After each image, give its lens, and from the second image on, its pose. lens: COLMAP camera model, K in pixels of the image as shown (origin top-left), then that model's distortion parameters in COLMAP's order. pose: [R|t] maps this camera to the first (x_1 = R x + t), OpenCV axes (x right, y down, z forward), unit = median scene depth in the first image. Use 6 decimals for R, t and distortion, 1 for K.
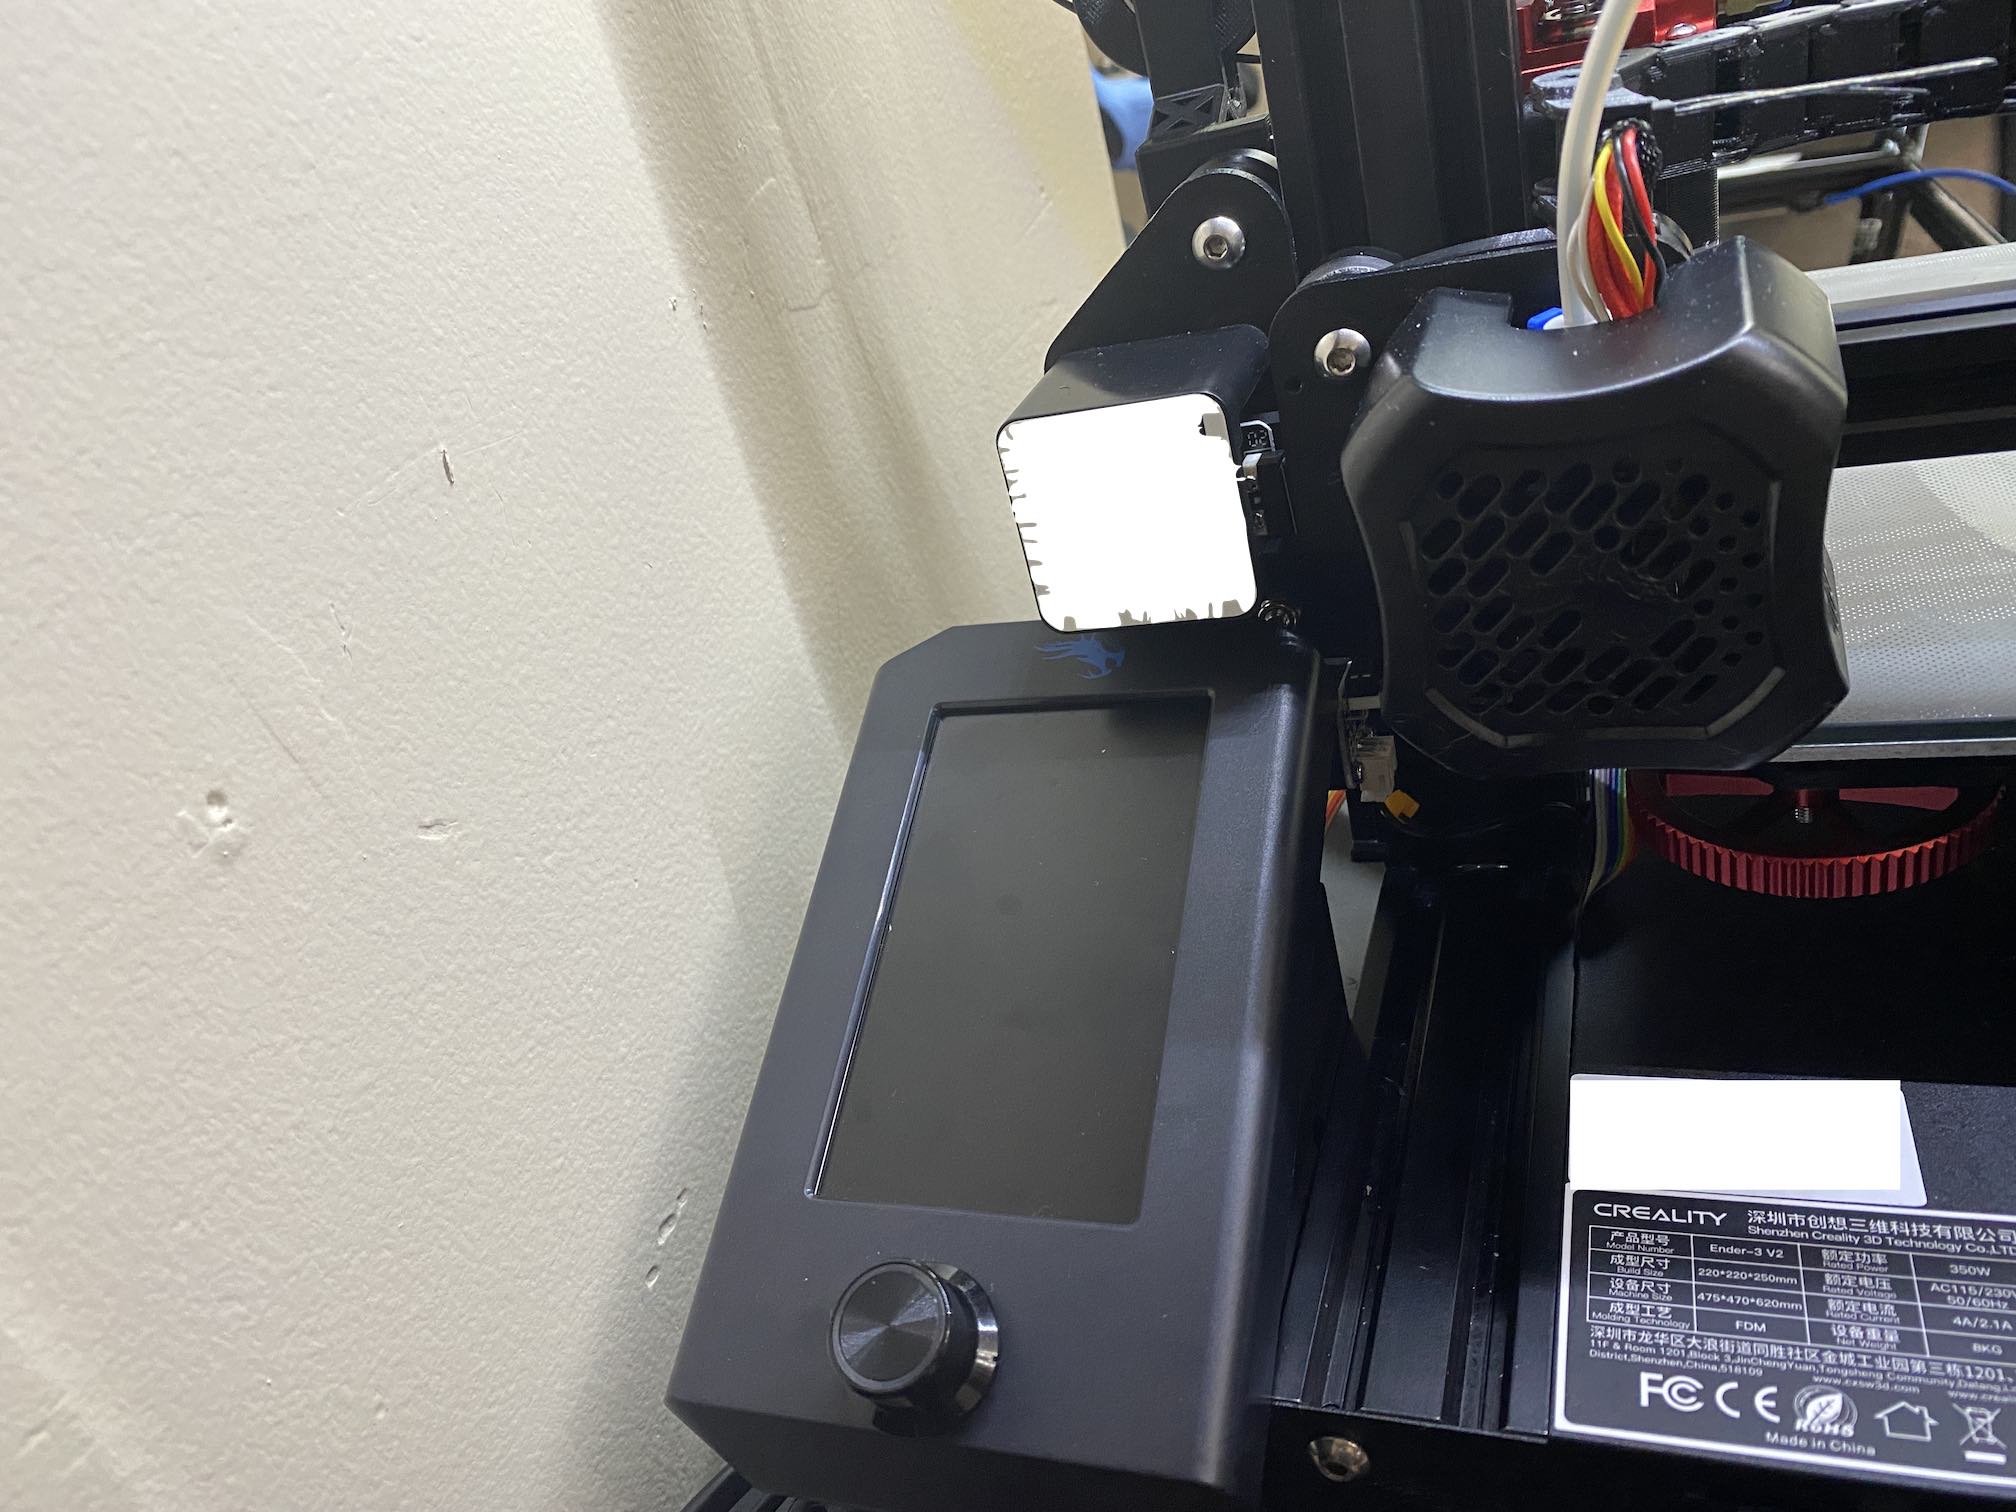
lens RADIAL K [[1556.5, 0, 922.7], [0, 1556.5, 753.1], [0, 0, 1]] dist [-0.002899, -0.002722]
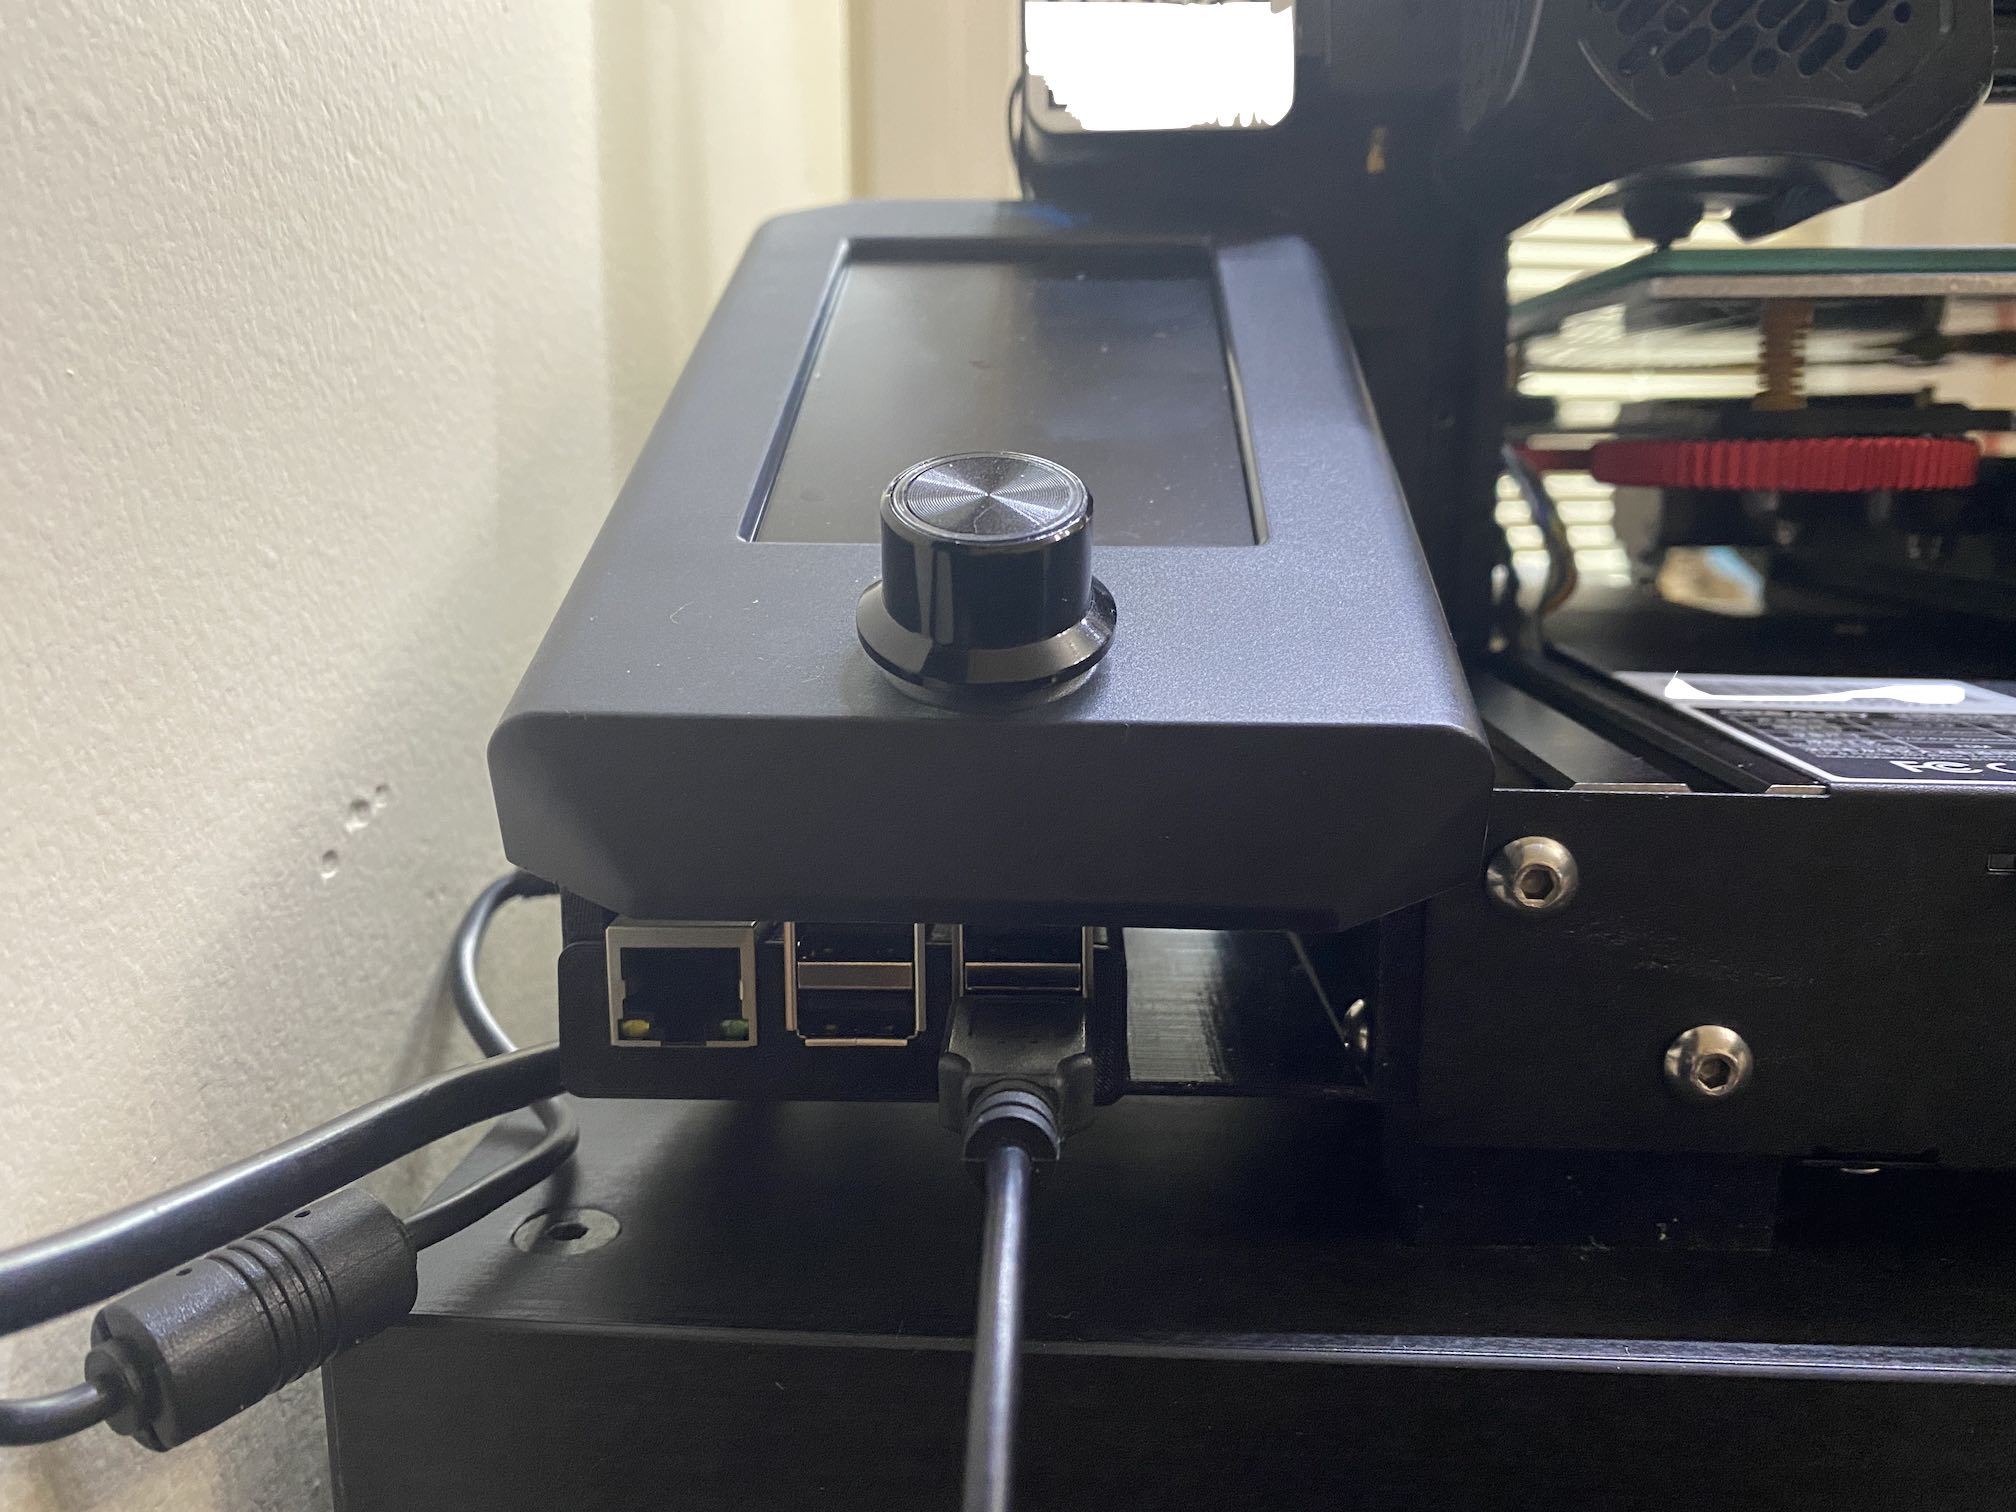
lens RADIAL K [[1634.9, 0, 975.0], [0, 1634.9, 753.0], [0, 0, 1]] dist [-0.017414, -0.010585]
pose [[0.926665, 0.195698, 0.320926, -0.189482], [-0.084152, 0.940121, -0.330289, 0.606829], [-0.366346, 0.279061, 0.887646, 0.381267]]
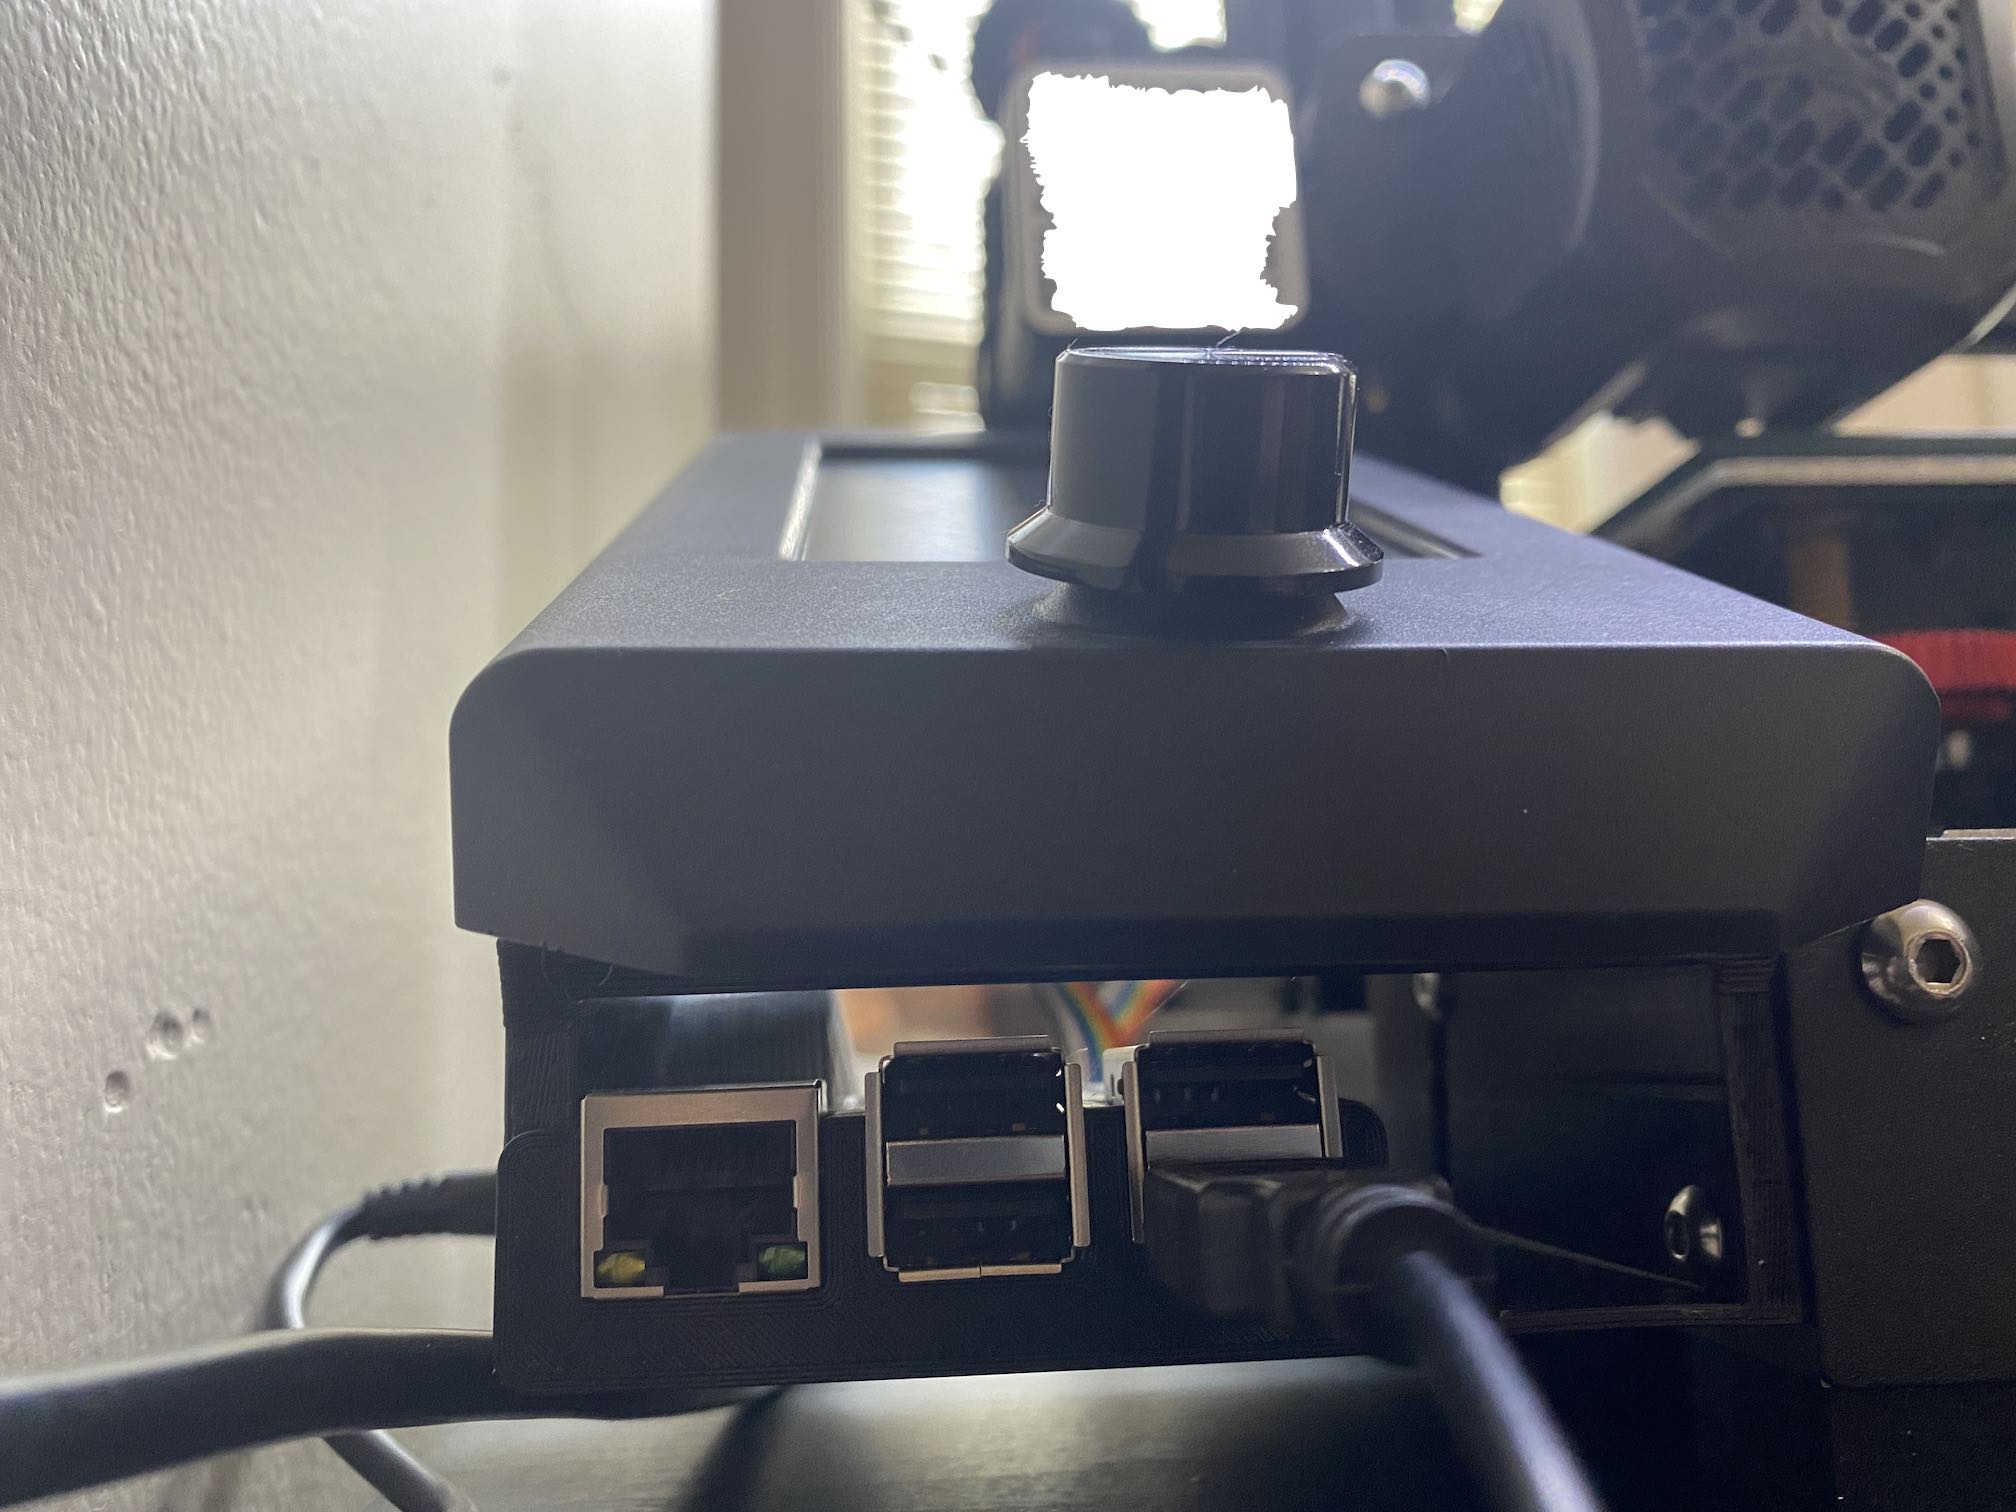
lens RADIAL K [[1634.9, 0, 975.0], [0, 1634.9, 753.0], [0, 0, 1]] dist [-0.017414, -0.010585]
pose [[0.888415, 0.294249, 0.352329, -0.186258], [0.004236, 0.762247, -0.647273, 0.676856], [-0.459021, 0.576539, 0.675945, 0.680189]]
